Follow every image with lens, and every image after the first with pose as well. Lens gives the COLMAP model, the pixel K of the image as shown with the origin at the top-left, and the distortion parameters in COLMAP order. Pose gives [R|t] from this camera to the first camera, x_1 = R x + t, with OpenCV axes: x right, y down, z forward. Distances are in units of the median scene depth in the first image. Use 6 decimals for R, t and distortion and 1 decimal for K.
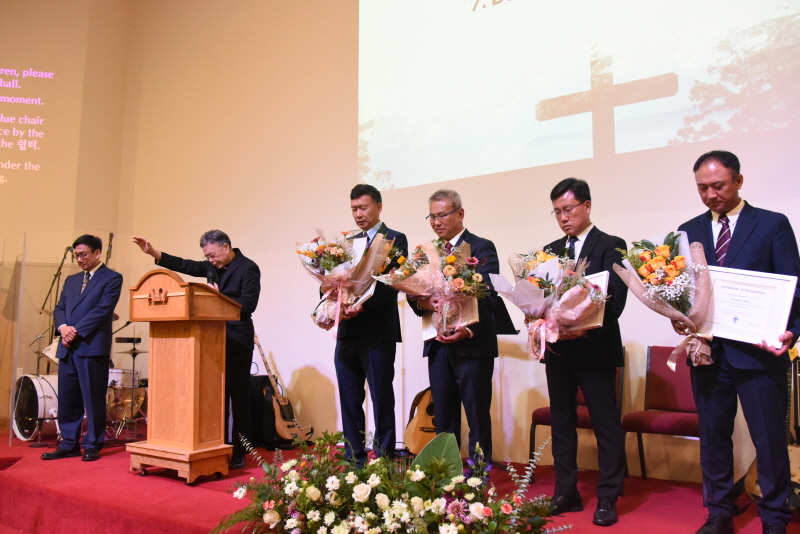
lens RADIAL K [[660.2, 0, 399.9], [0, 660.2, 262.9], [0, 0, 1]] dist [-0.041272, 0.020599]
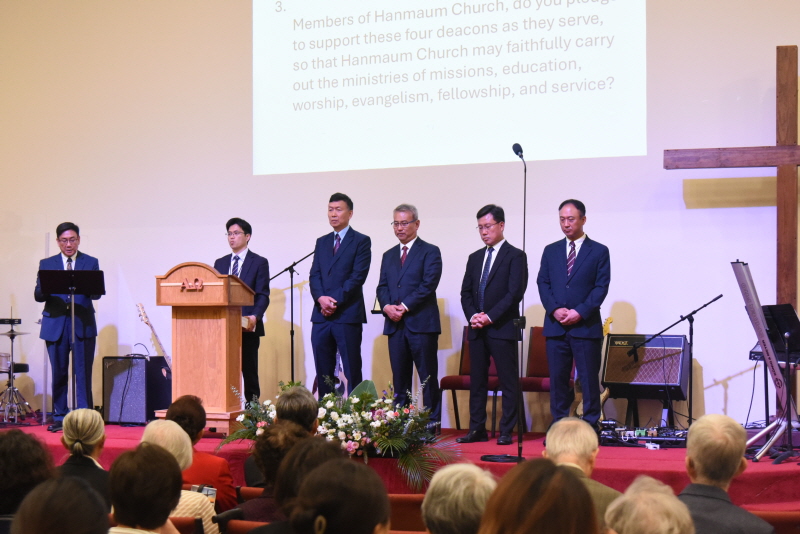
lens RADIAL K [[1574.0, 0, 404.3], [0, 1574.0, 269.9], [0, 0, 1]] dist [-0.109533, 0.000000]
pose [[0.999285, 0.004534, 0.037525, -0.020395], [-0.007577, 0.996656, 0.081365, -0.211682], [-0.037030, -0.081591, 0.995978, -1.849887]]
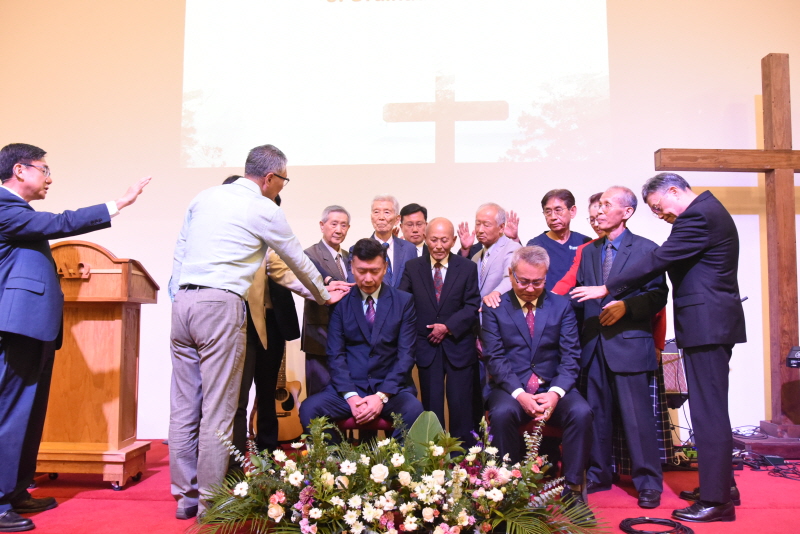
lens RADIAL K [[660.2, 0, 395.1], [0, 660.2, 260.5], [0, 0, 1]] dist [-0.041272, 0.020599]
pose [[0.863909, 0.052831, 0.500870, -0.367237], [-0.063000, 0.998008, 0.003394, 0.006509], [-0.499693, -0.034487, 0.865516, 0.064465]]
